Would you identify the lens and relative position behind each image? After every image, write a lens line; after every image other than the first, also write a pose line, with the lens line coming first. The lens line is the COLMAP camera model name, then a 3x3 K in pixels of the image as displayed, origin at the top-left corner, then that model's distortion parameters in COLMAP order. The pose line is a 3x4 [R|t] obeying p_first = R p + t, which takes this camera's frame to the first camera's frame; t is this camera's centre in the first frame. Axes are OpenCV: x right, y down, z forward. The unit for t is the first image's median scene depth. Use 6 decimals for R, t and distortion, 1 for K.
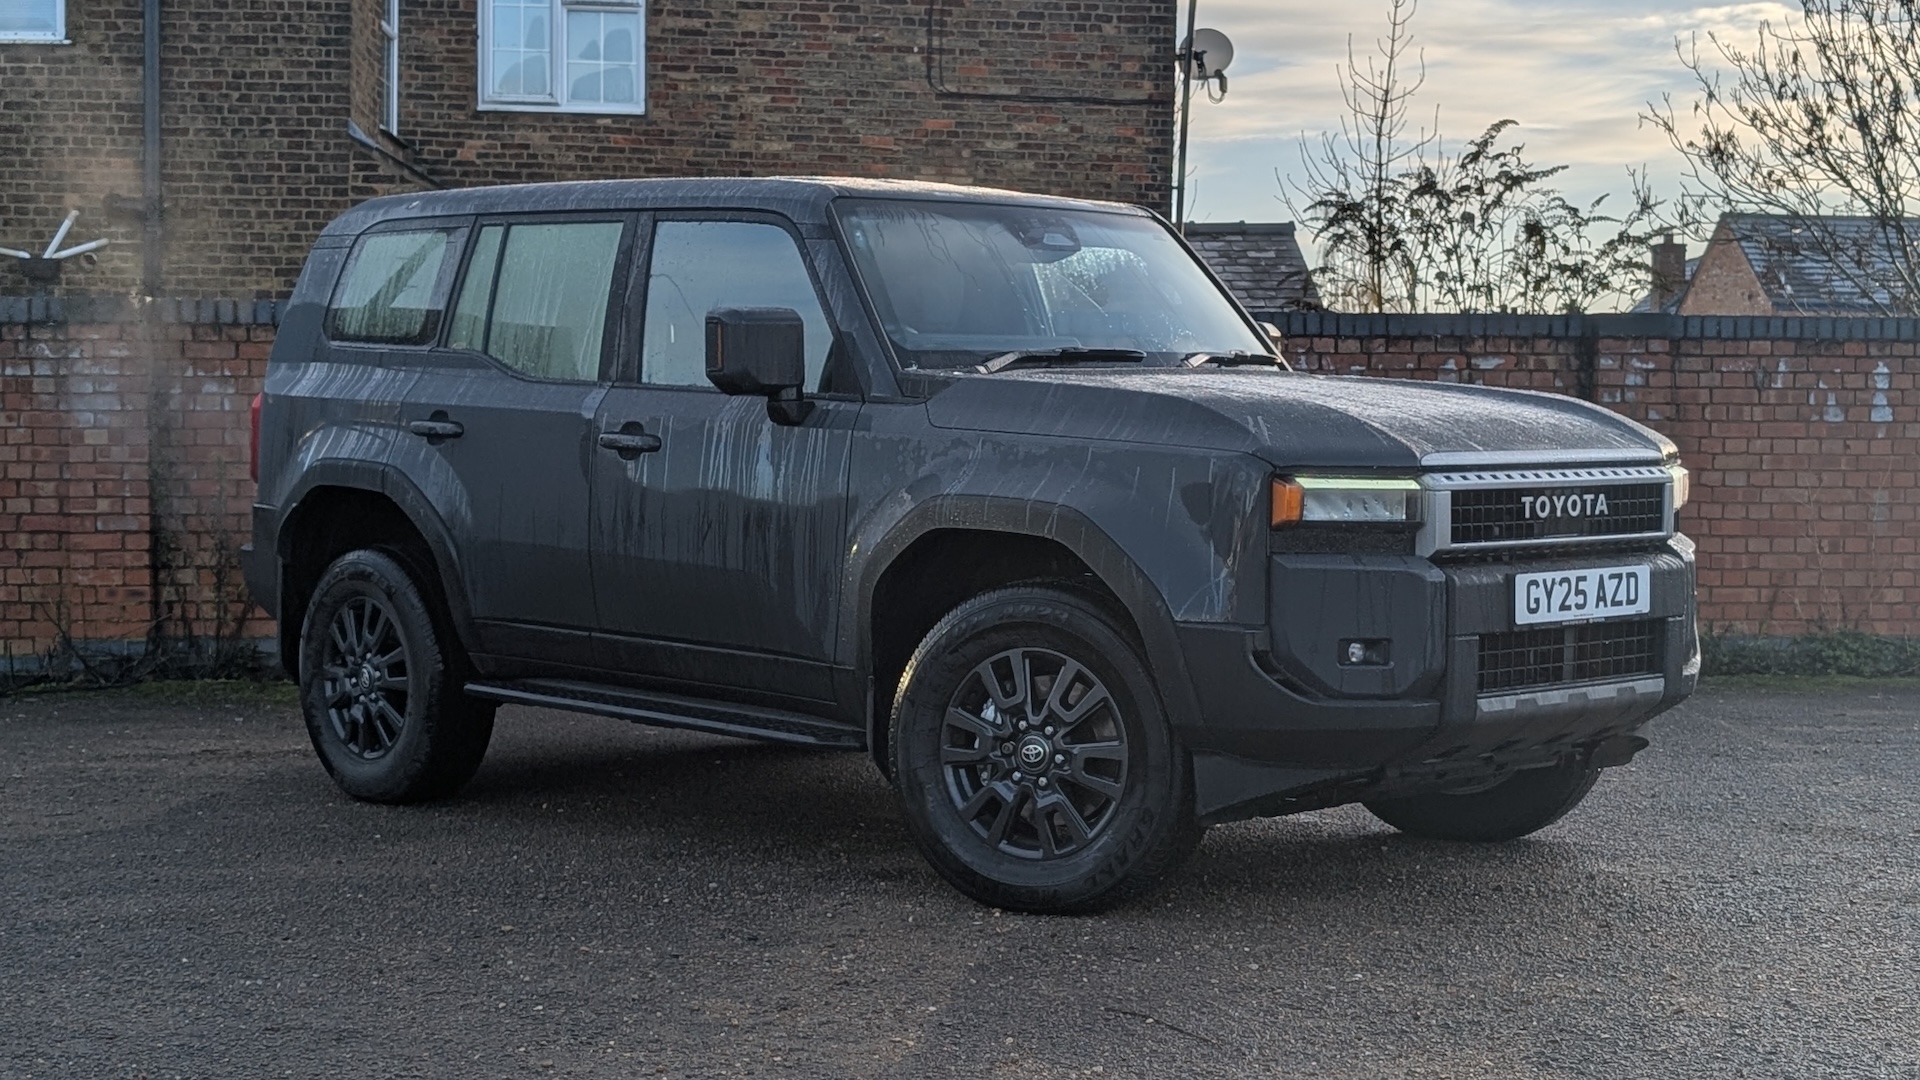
lens RADIAL K [[2833.4, 0, 1111.5], [0, 2833.4, 570.3], [0, 0, 1]] dist [0.150168, -0.580712]
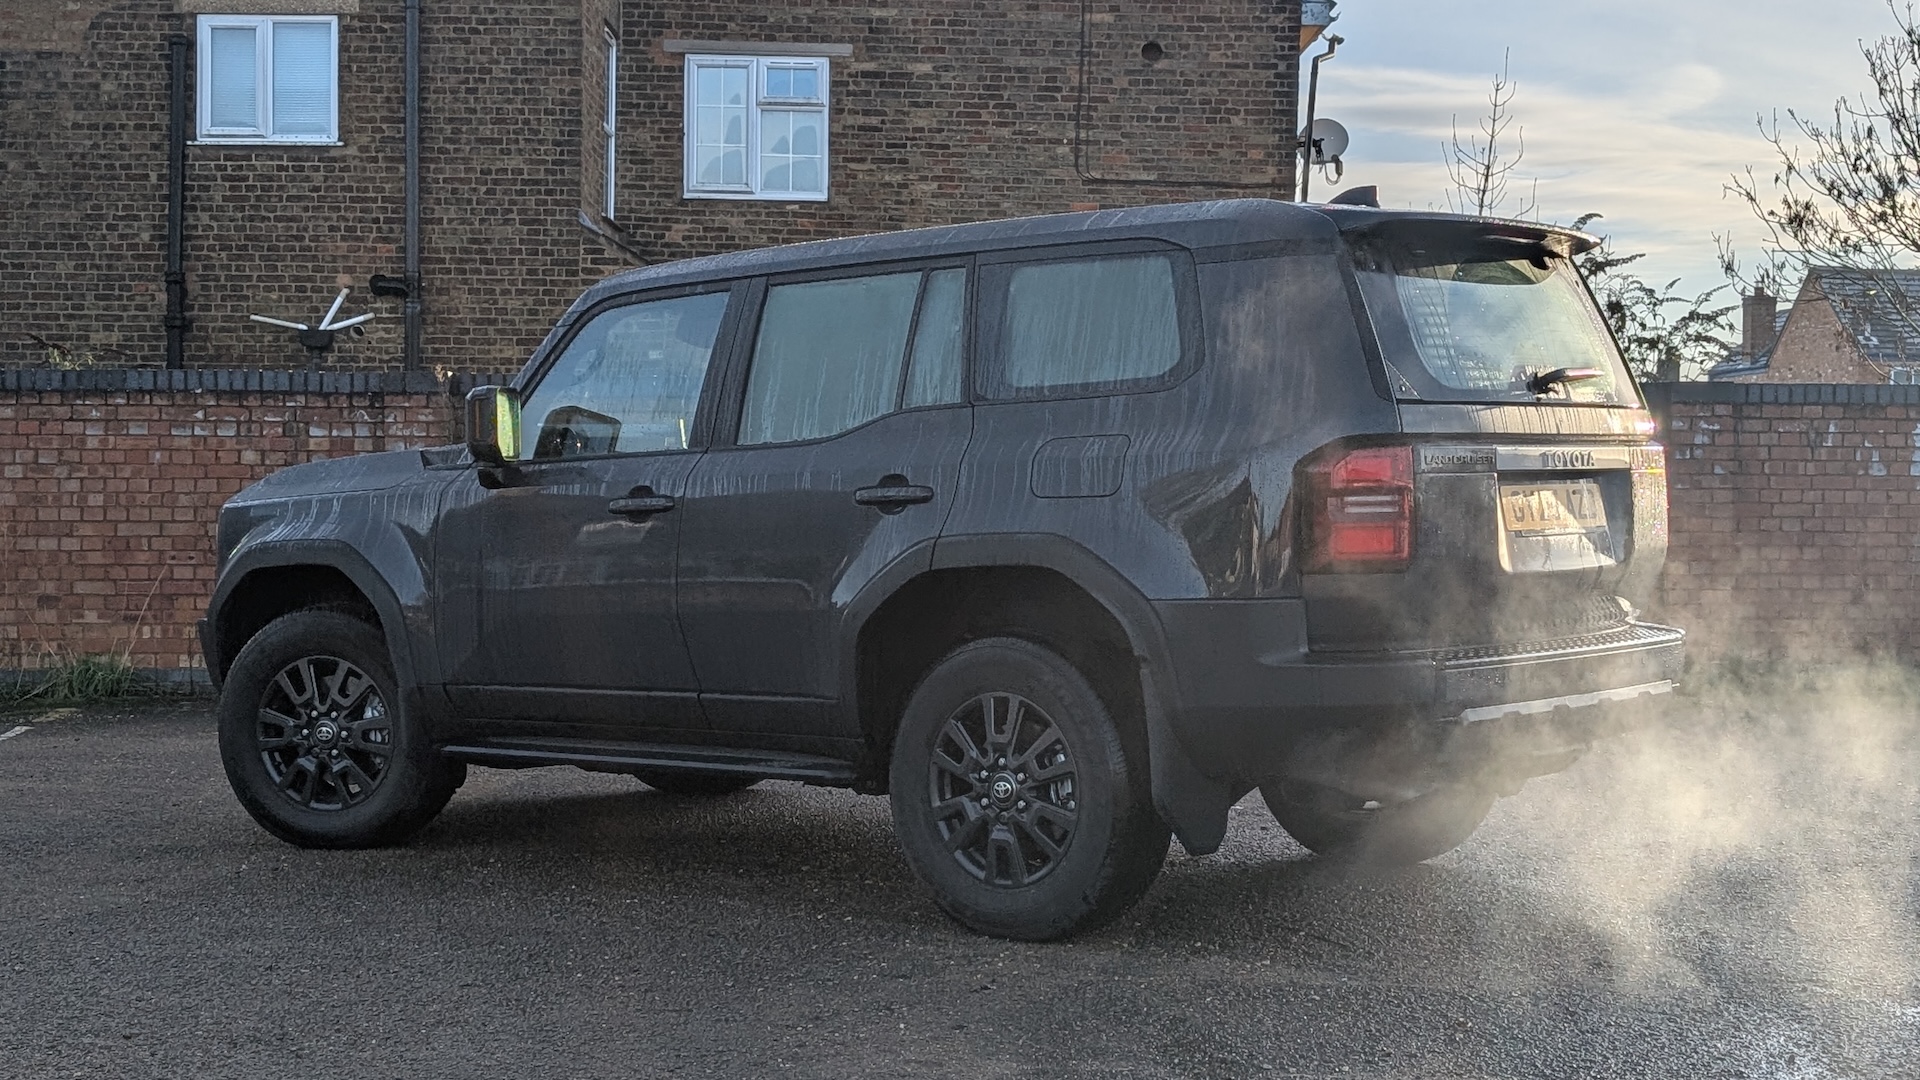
lens RADIAL K [[2758.5, 0, 1020.4], [0, 2758.5, 588.0], [0, 0, 1]] dist [0.177565, -0.741009]
pose [[0.997515, 0.004093, -0.070338, -0.009319], [-0.004532, 0.999971, -0.006080, 0.001254], [0.070311, 0.006383, 0.997505, -0.105970]]
